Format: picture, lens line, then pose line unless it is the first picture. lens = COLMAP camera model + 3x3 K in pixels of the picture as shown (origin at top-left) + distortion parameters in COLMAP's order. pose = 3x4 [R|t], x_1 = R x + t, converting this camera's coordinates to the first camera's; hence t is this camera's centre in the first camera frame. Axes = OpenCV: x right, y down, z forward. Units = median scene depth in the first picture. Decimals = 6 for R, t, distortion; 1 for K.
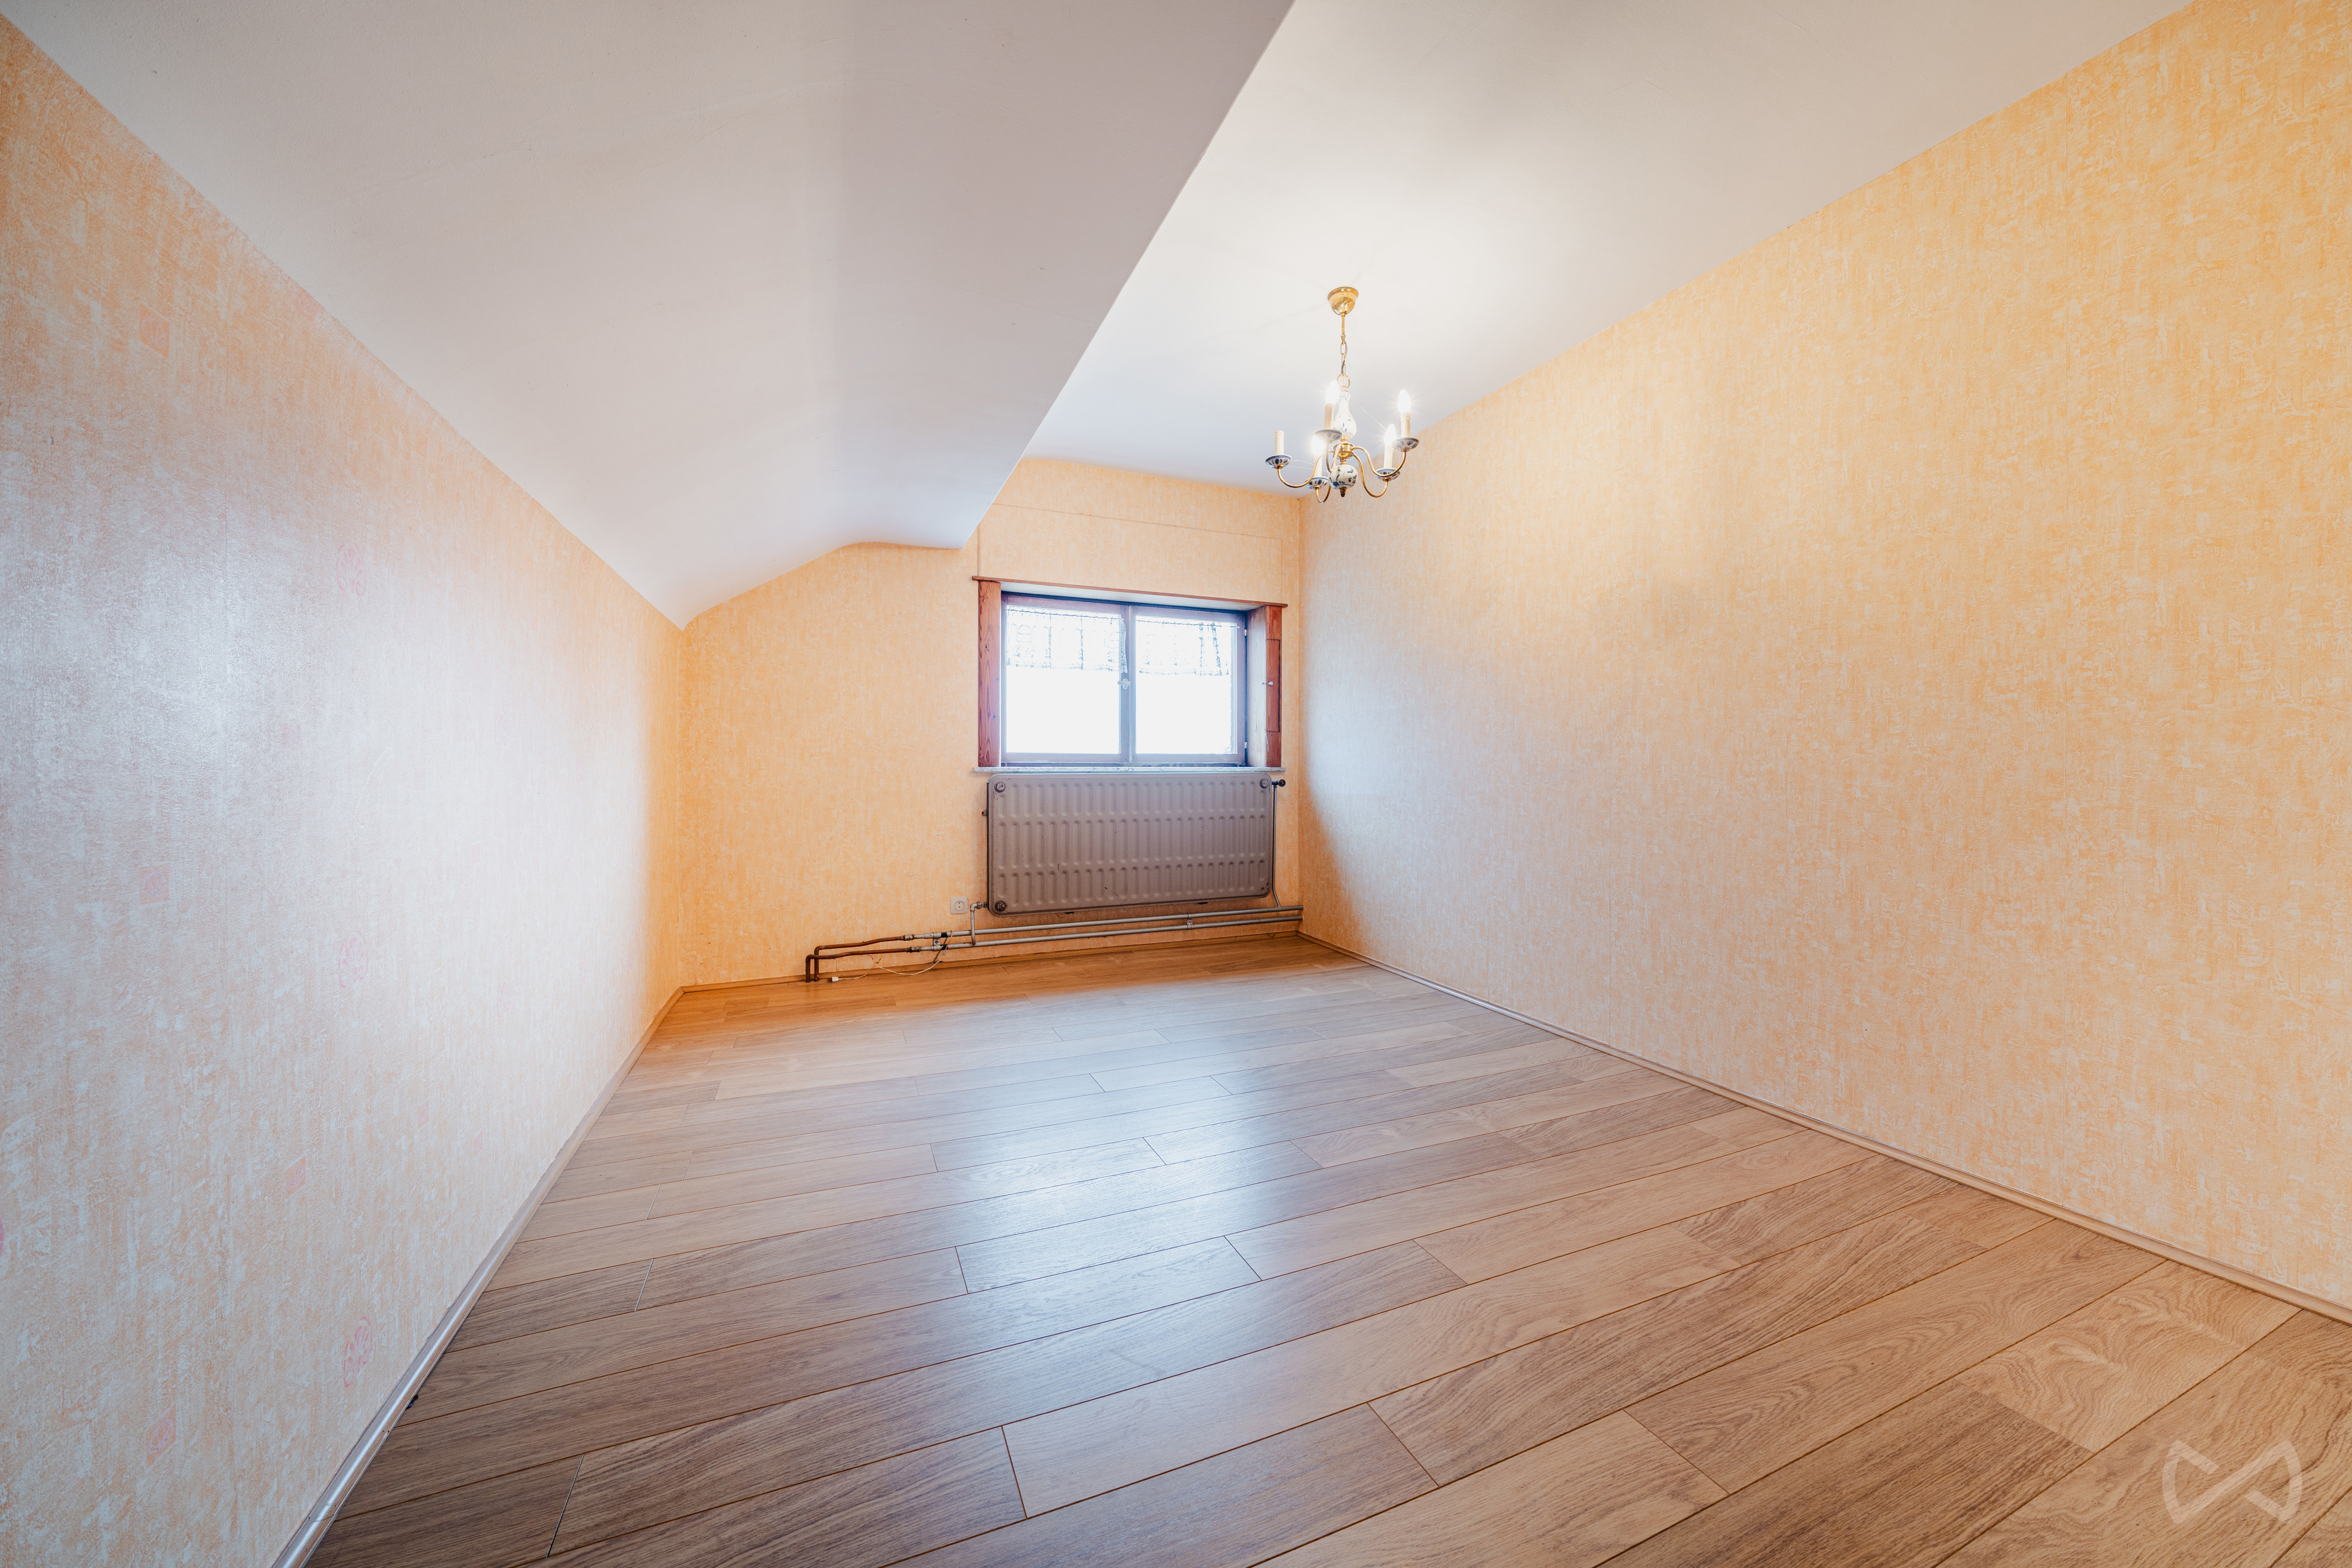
lens RADIAL K [[792.0, 0, 1176.0], [0, 792.0, 784.0], [0, 0, 1]] dist [-0.000044, -0.000064]
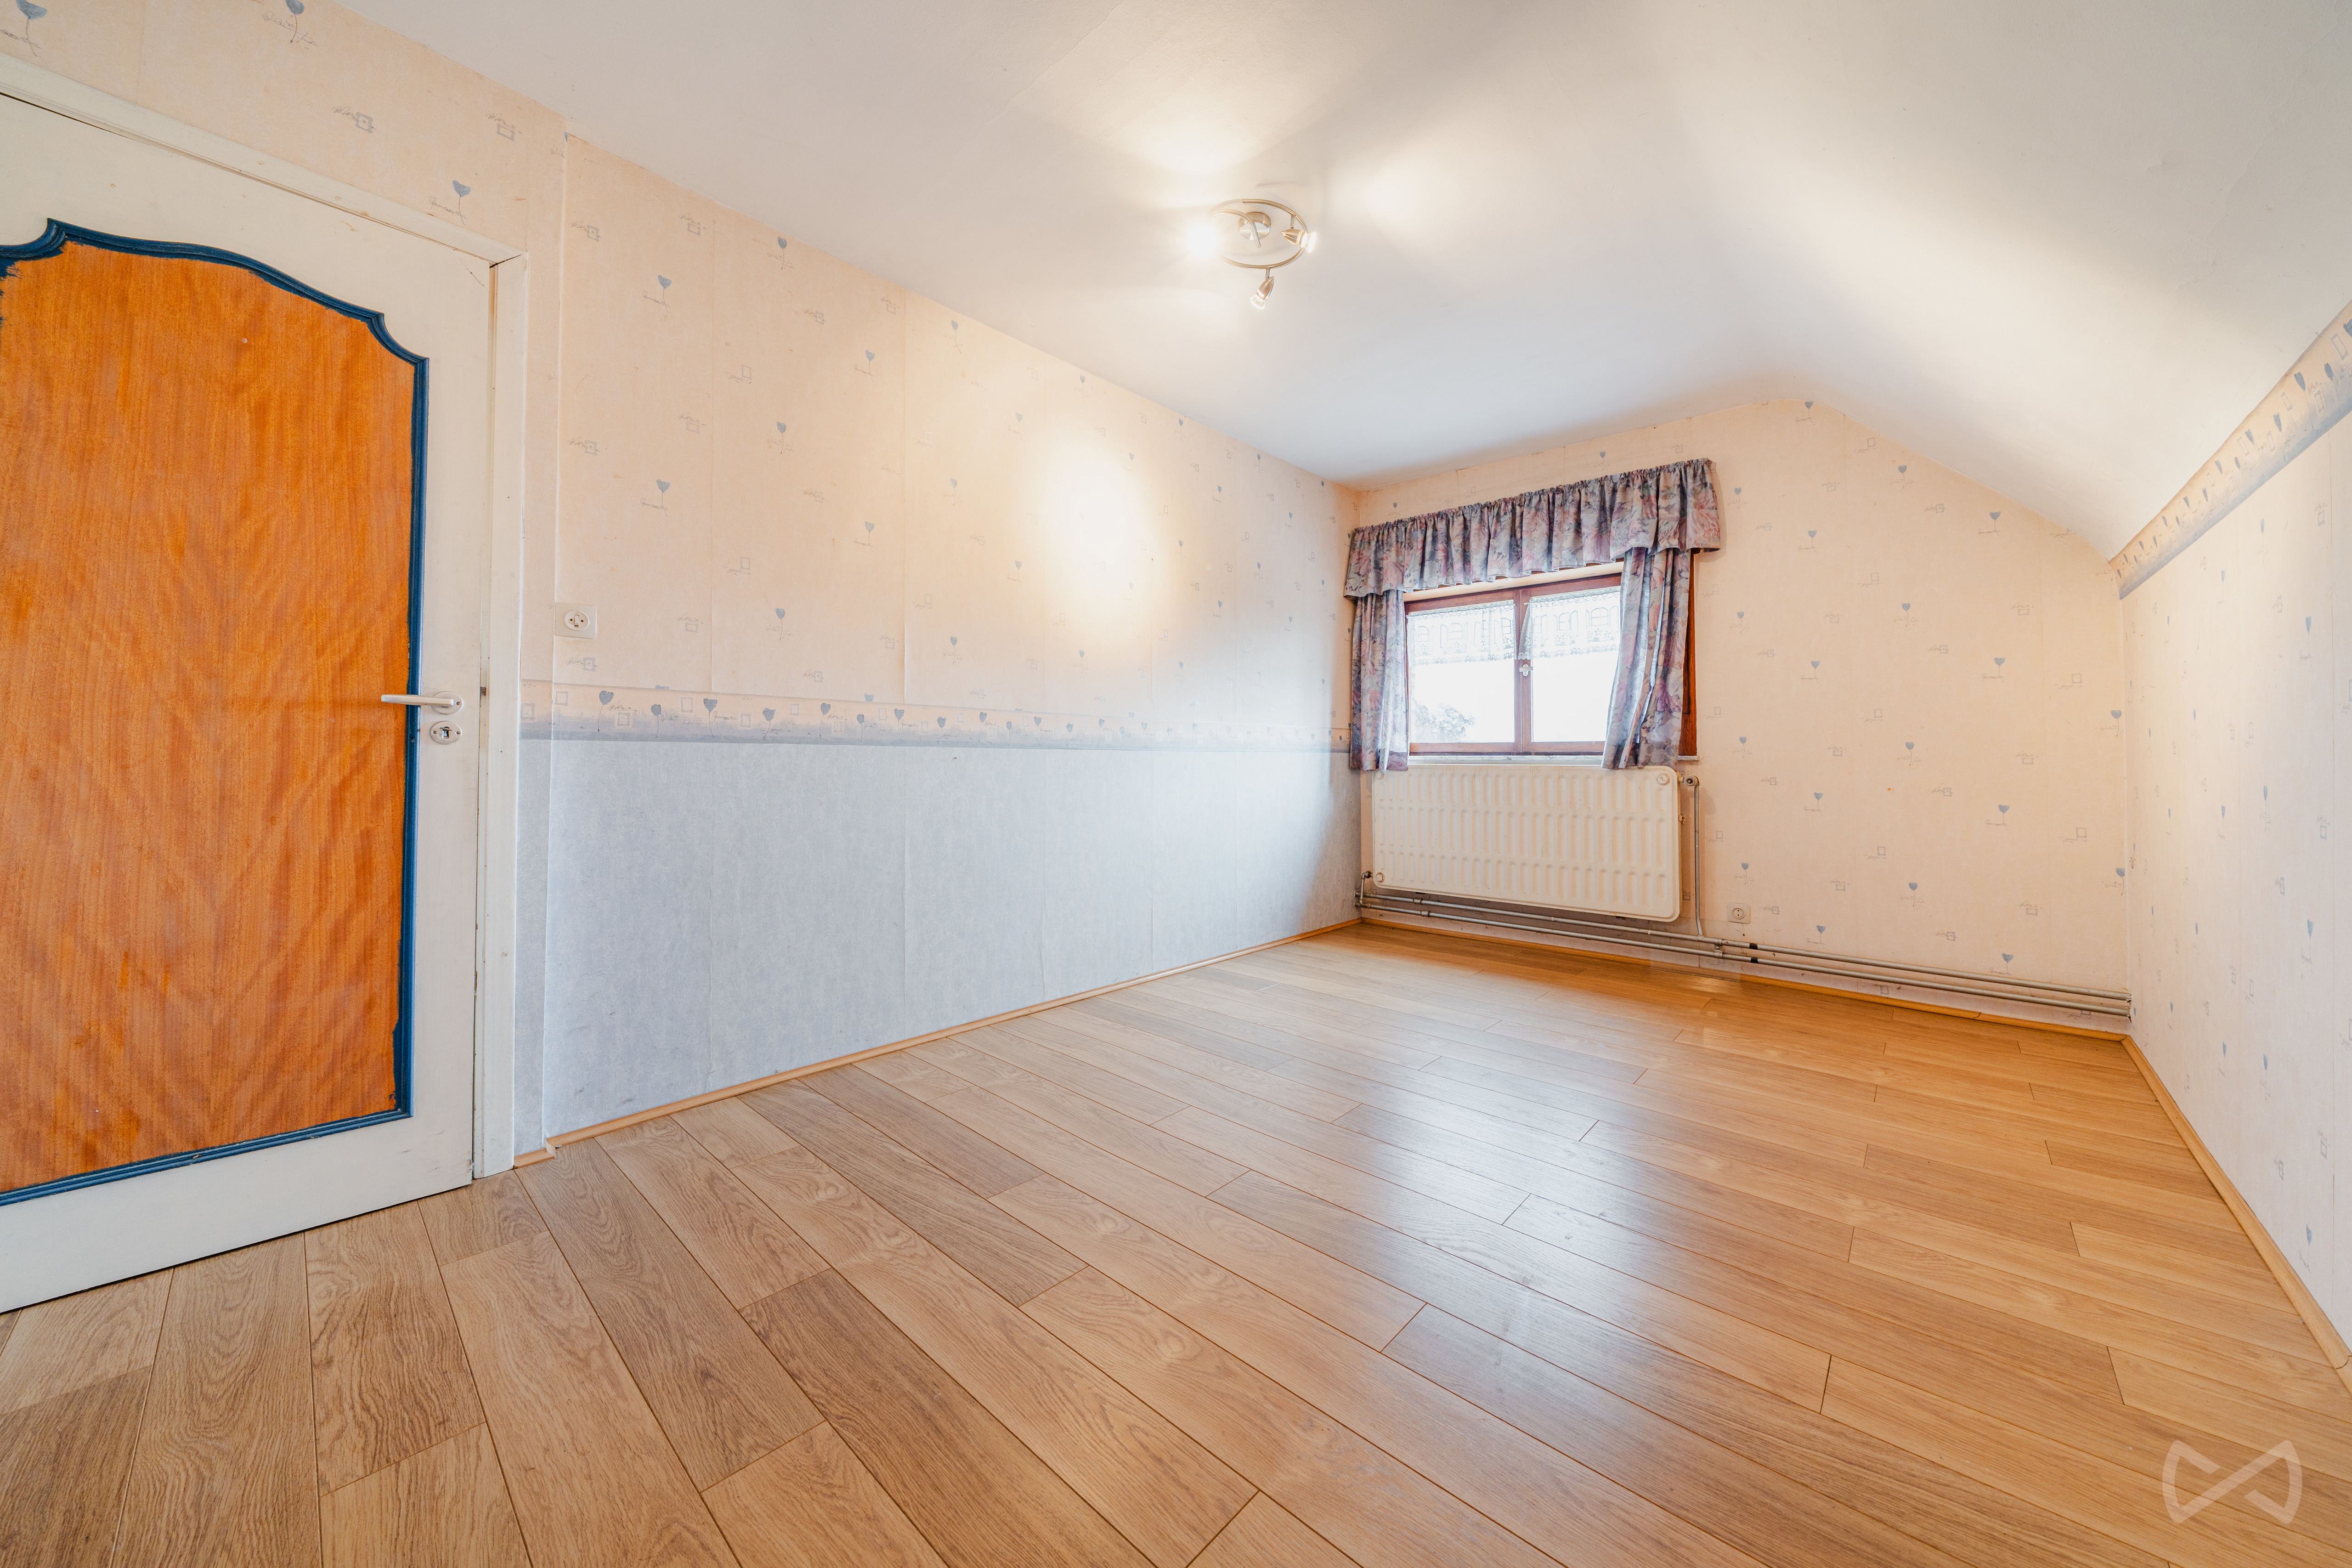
lens RADIAL K [[792.0, 0, 1176.0], [0, 792.0, 784.0], [0, 0, 1]] dist [-0.000044, -0.000064]
pose [[0.441399, 0.030694, -0.896786, 0.634106], [-0.032638, 0.999303, 0.018139, 0.010435], [0.896717, 0.021262, 0.442093, 0.185316]]
